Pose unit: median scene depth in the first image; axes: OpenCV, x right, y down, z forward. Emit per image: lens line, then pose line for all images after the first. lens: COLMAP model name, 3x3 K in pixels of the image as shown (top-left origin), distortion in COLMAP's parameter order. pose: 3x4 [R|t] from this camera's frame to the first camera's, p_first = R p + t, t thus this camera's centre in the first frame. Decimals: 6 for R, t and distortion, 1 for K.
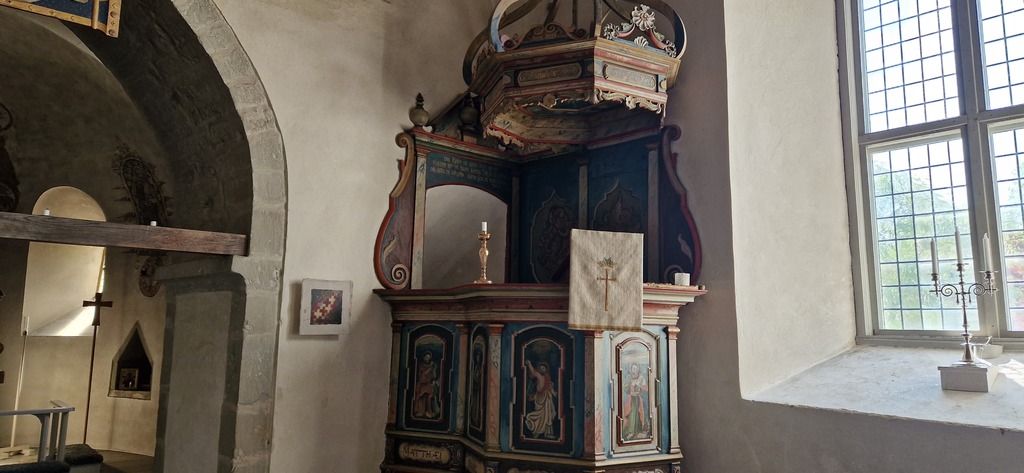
lens RADIAL K [[685.0, 0, 513.5], [0, 685.0, 231.4], [0, 0, 1]] dist [0.103274, -0.093259]
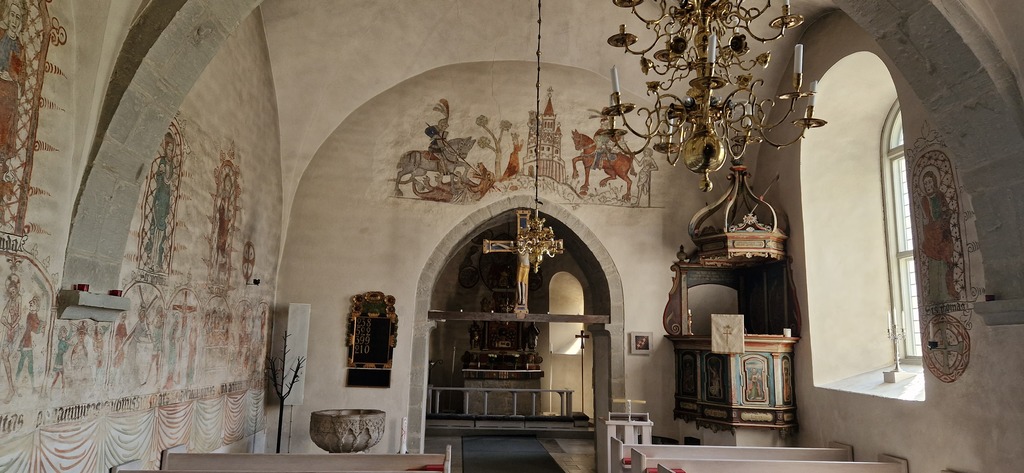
lens RADIAL K [[685.0, 0, 513.5], [0, 685.0, 231.4], [0, 0, 1]] dist [0.103274, -0.093259]
pose [[0.787015, -0.098303, -0.609051, 0.870176], [0.076231, 0.995154, -0.062115, -0.162693], [0.612206, 0.002457, 0.790695, -1.188070]]
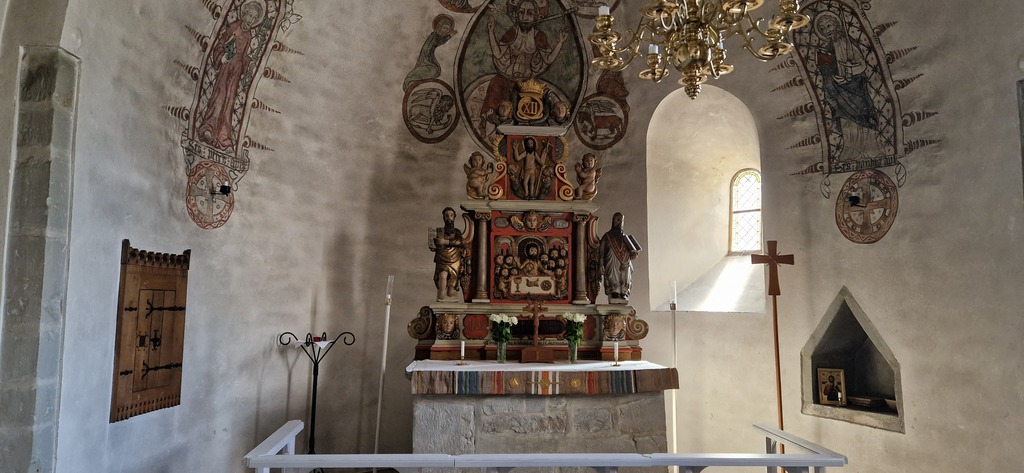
lens RADIAL K [[685.0, 0, 513.5], [0, 685.0, 231.4], [0, 0, 1]] dist [0.103274, -0.093259]
pose [[0.807140, -0.066149, -0.586642, -0.984804], [0.084557, 0.996411, 0.003985, 0.136541], [0.584273, -0.052821, 0.809837, 0.912103]]
